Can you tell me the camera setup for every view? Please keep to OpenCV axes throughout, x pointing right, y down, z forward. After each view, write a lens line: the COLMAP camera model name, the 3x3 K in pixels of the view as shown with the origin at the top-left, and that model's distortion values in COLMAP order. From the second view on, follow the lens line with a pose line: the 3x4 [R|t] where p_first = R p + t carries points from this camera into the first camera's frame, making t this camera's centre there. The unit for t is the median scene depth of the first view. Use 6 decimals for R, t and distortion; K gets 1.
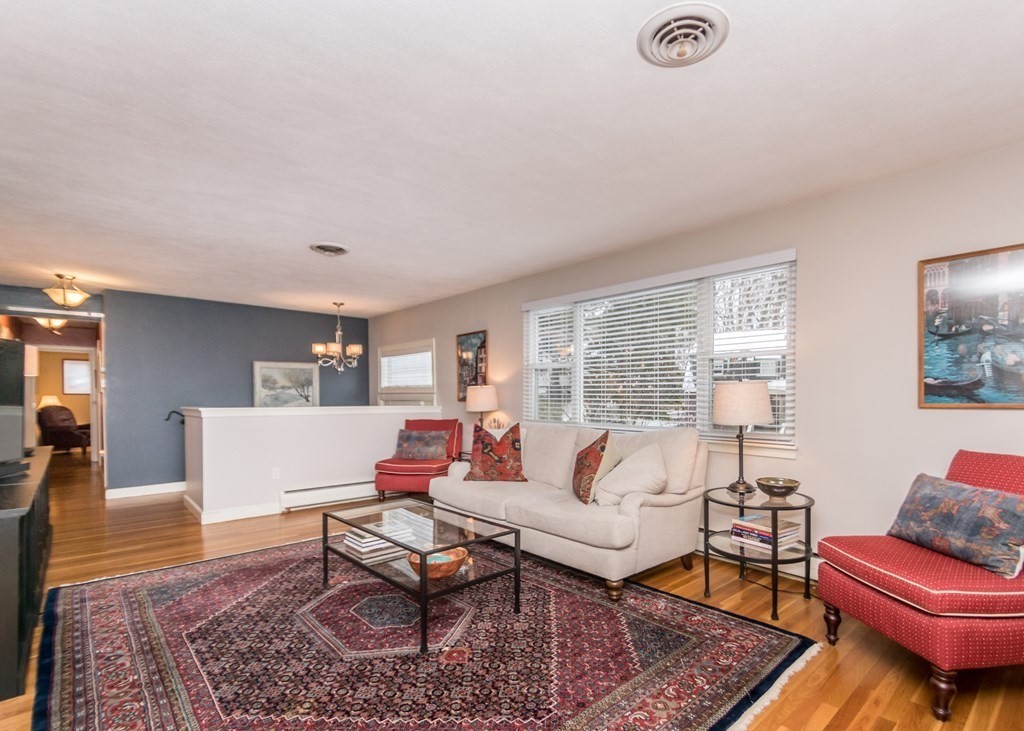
lens RADIAL K [[494.9, 0, 512.4], [0, 494.9, 395.5], [0, 0, 1]] dist [0.001406, 0.000181]
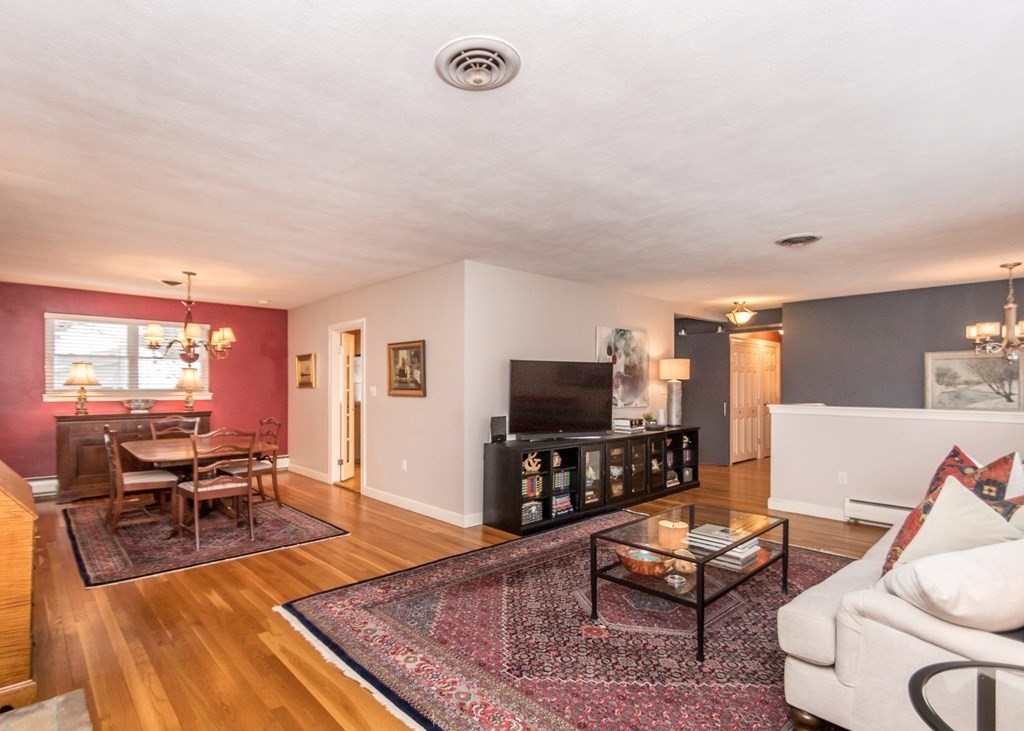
lens RADIAL K [[515.2, 0, 512.7], [0, 515.2, 389.1], [0, 0, 1]] dist [0.002335, 0.000246]
pose [[0.027275, 0.005831, -0.999611, 0.472247], [-0.000057, 0.999983, 0.005831, -0.015150], [0.999628, -0.000102, 0.027275, 0.352922]]
